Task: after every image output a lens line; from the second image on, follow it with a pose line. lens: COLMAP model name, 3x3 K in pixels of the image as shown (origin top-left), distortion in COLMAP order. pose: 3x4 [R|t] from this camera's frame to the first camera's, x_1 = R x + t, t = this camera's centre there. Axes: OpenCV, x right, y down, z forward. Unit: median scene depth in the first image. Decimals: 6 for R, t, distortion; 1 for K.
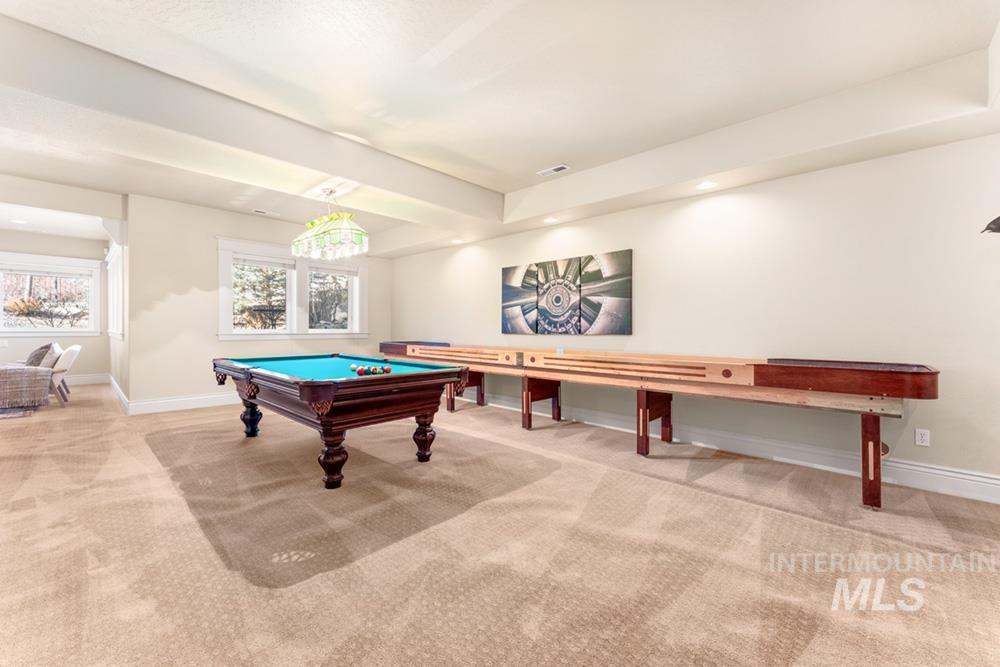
lens RADIAL K [[403.2, 0, 502.2], [0, 403.2, 322.9], [0, 0, 1]] dist [0.000191, -0.000144]
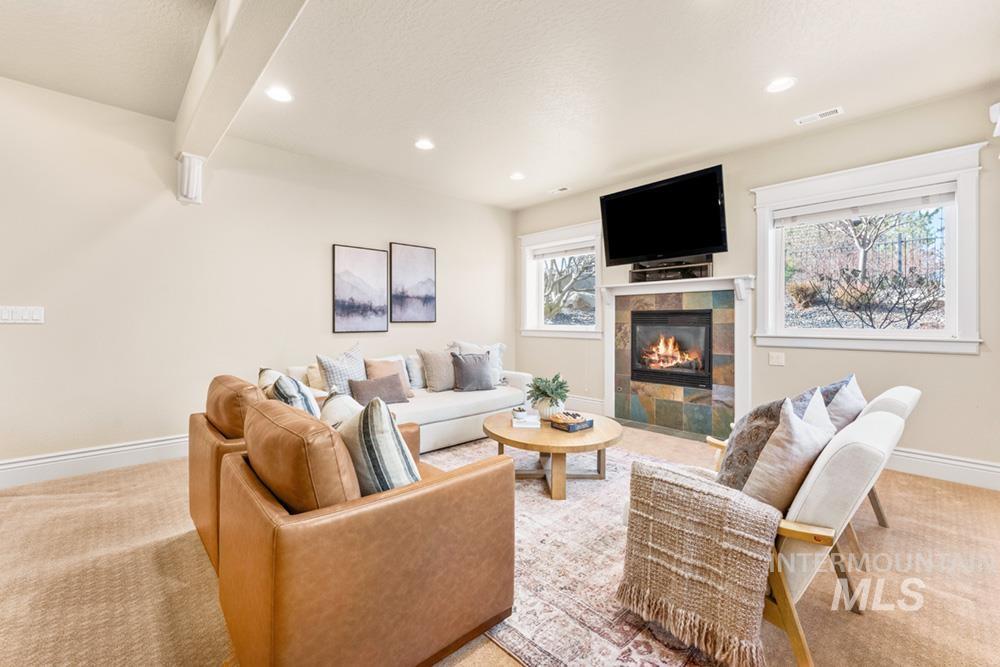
lens RADIAL K [[412.3, 0, 500.4], [0, 412.3, 321.7], [0, 0, 1]] dist [0.000030, -0.000049]
pose [[-0.063333, -0.002710, -0.997989, -0.618686], [0.004180, 0.999987, -0.002981, 0.001367], [0.997984, -0.004360, -0.063320, 0.609615]]
